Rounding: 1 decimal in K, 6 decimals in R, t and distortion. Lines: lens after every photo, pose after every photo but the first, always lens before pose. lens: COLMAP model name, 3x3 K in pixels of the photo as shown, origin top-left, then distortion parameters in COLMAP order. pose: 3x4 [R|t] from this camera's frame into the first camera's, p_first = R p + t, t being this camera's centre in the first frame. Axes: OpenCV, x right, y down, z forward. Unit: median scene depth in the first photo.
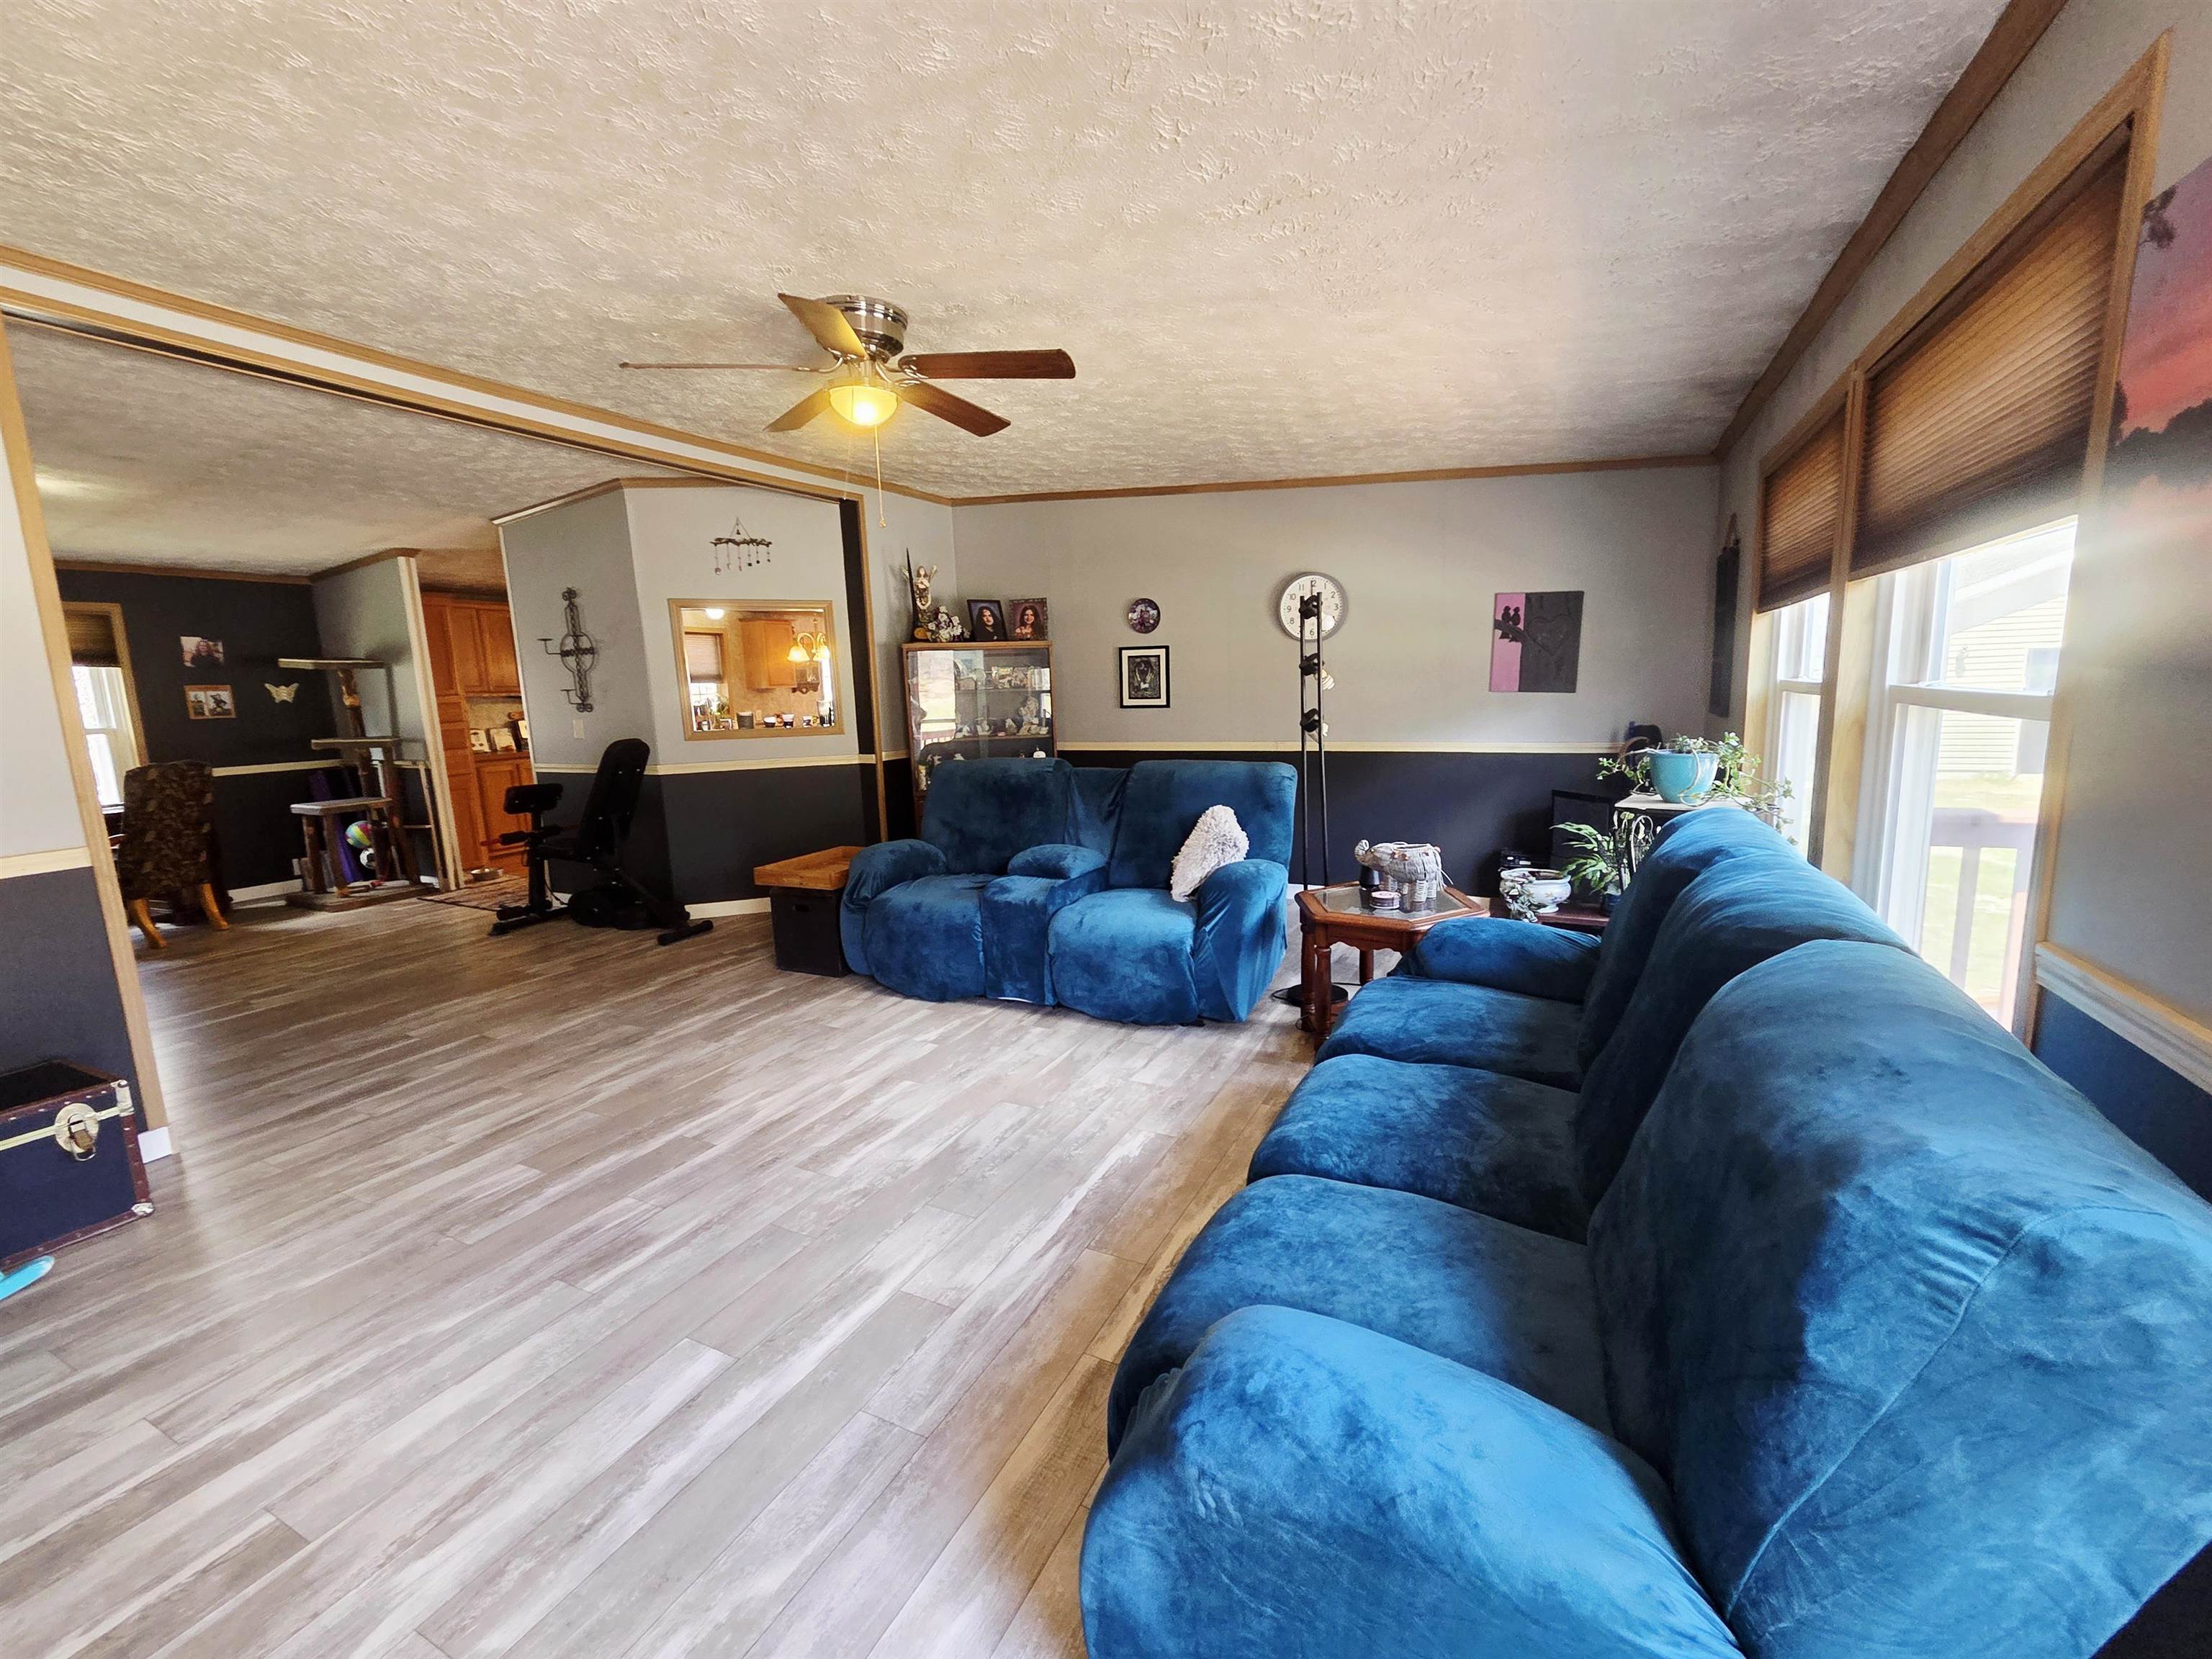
lens RADIAL K [[904.7, 0, 1102.1], [0, 904.7, 828.4], [0, 0, 1]] dist [0.001328, -0.001012]
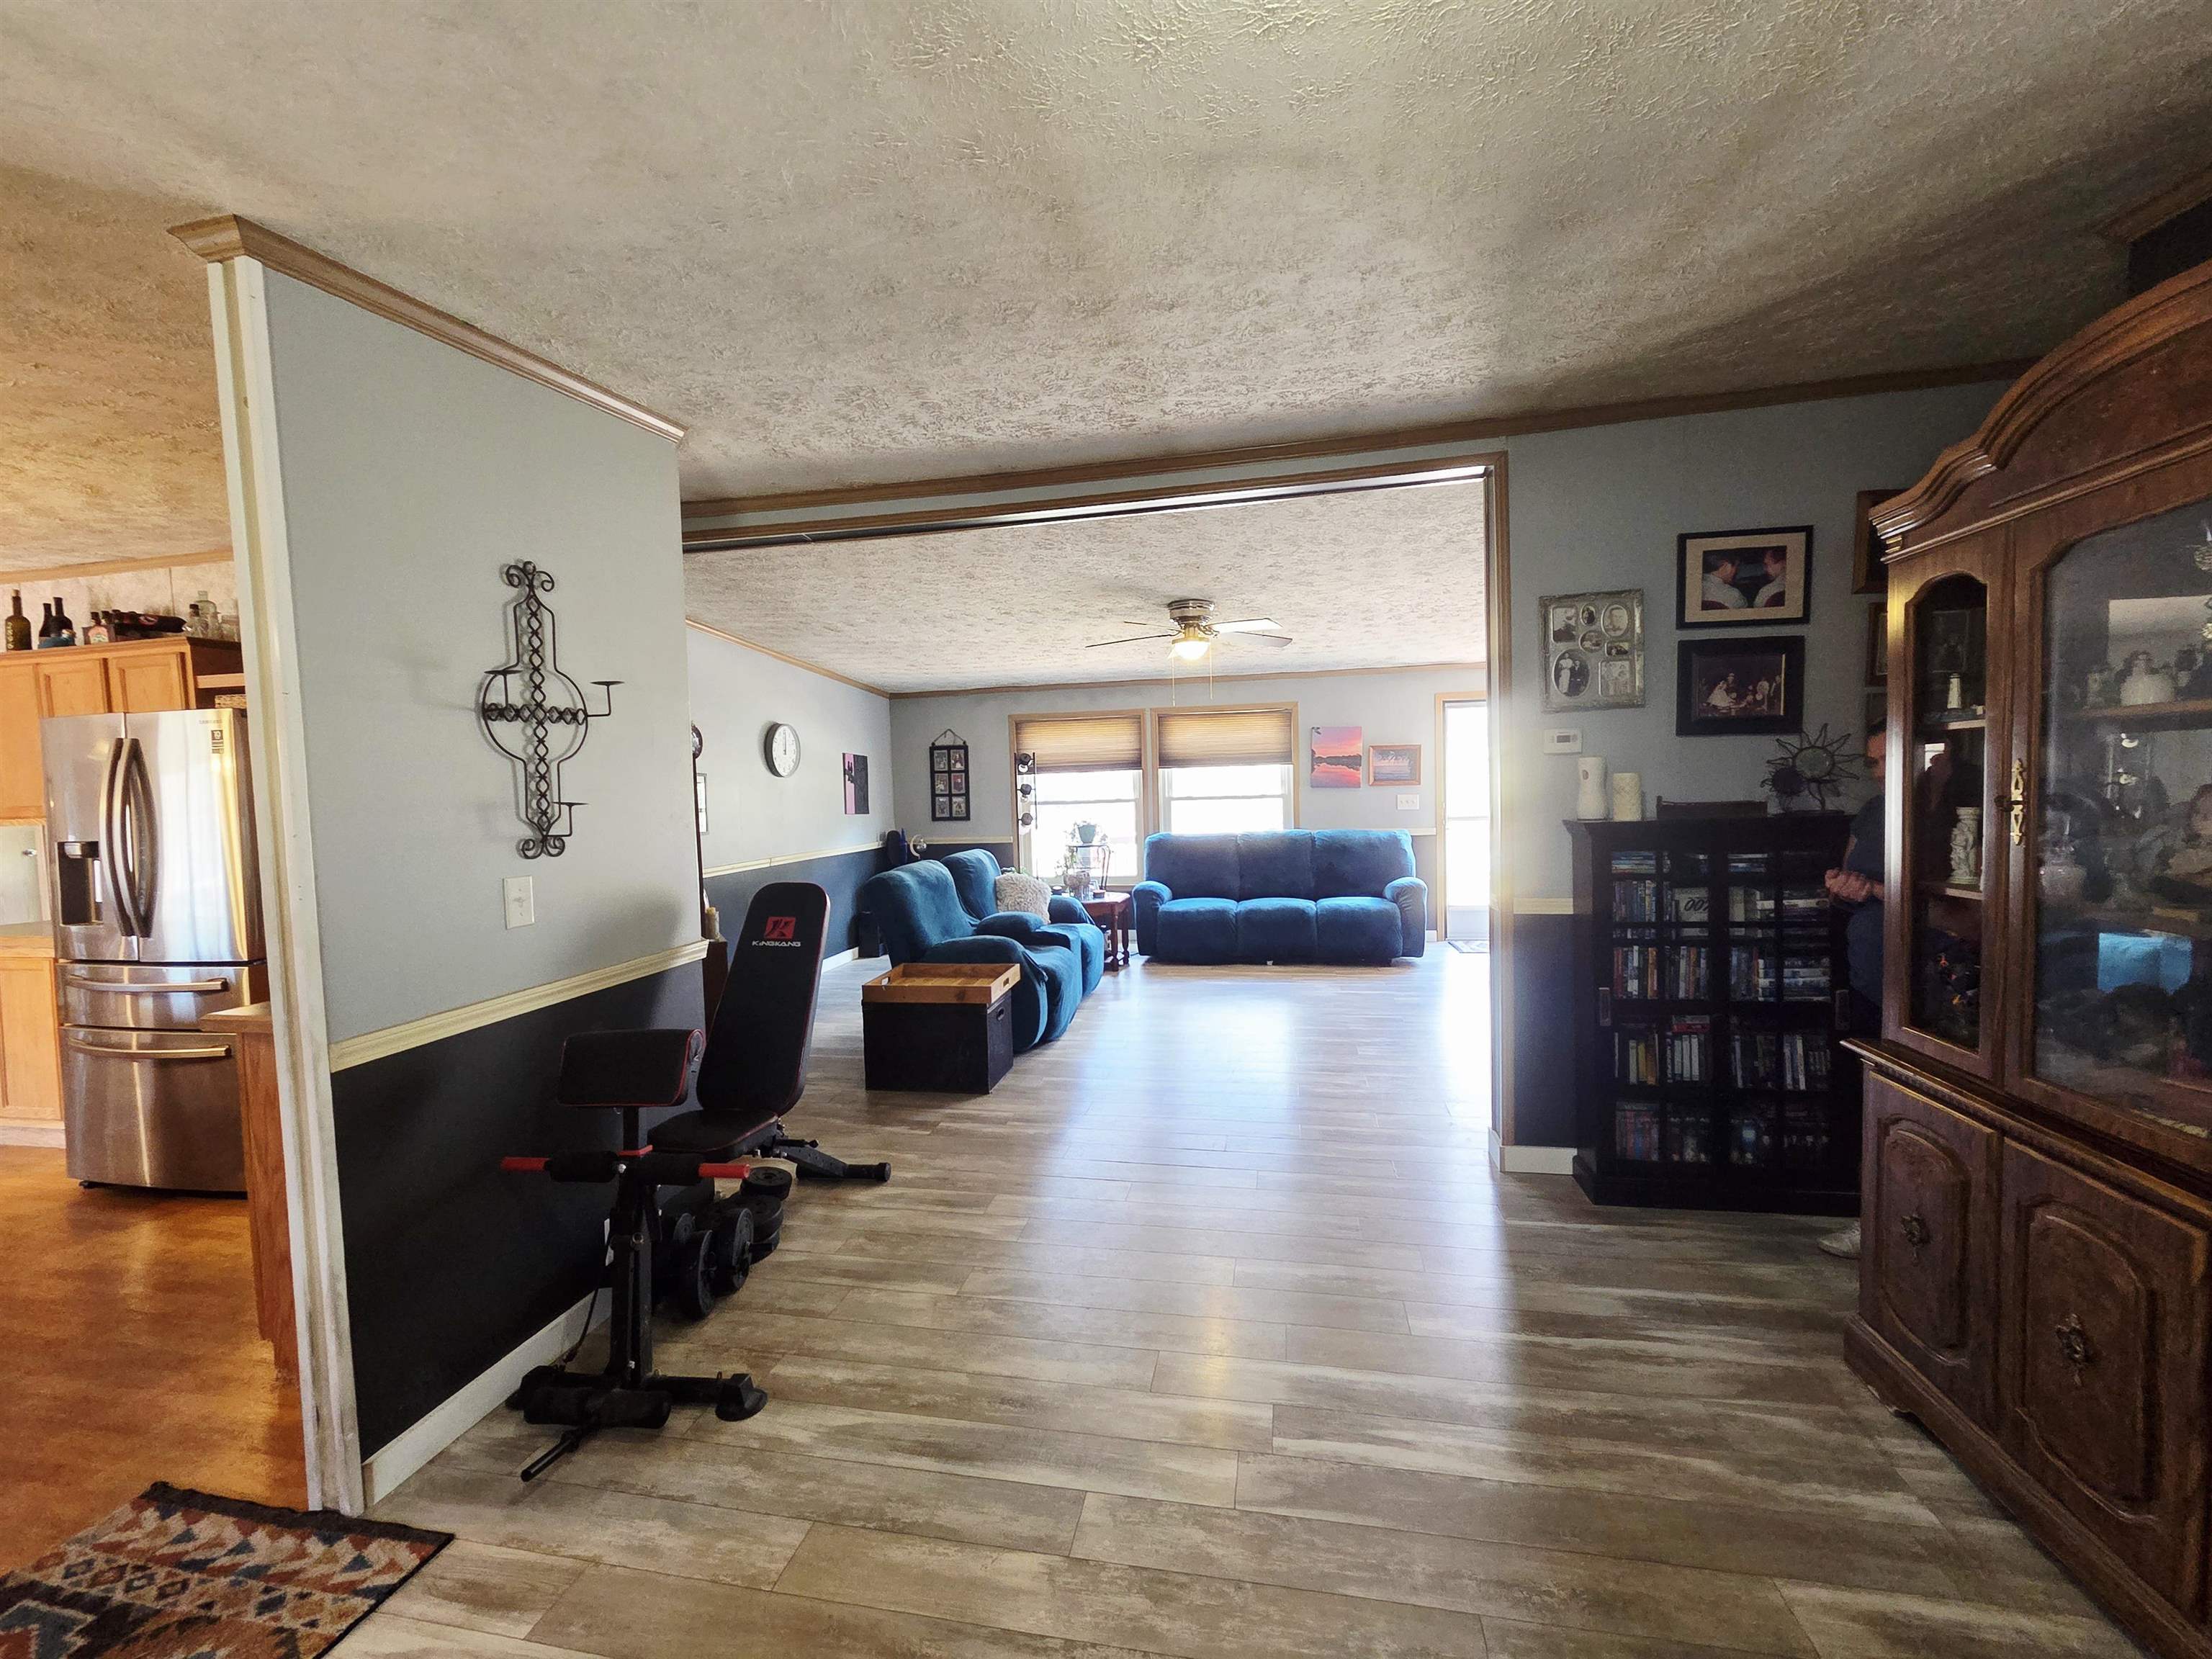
lens RADIAL K [[904.7, 0, 1102.1], [0, 904.7, 828.4], [0, 0, 1]] dist [0.001328, -0.001012]
pose [[-0.253737, -0.006807, 0.967249, -1.056914], [0.193264, 0.979455, 0.057592, -0.118049], [-0.947769, 0.201548, -0.247208, 0.874965]]
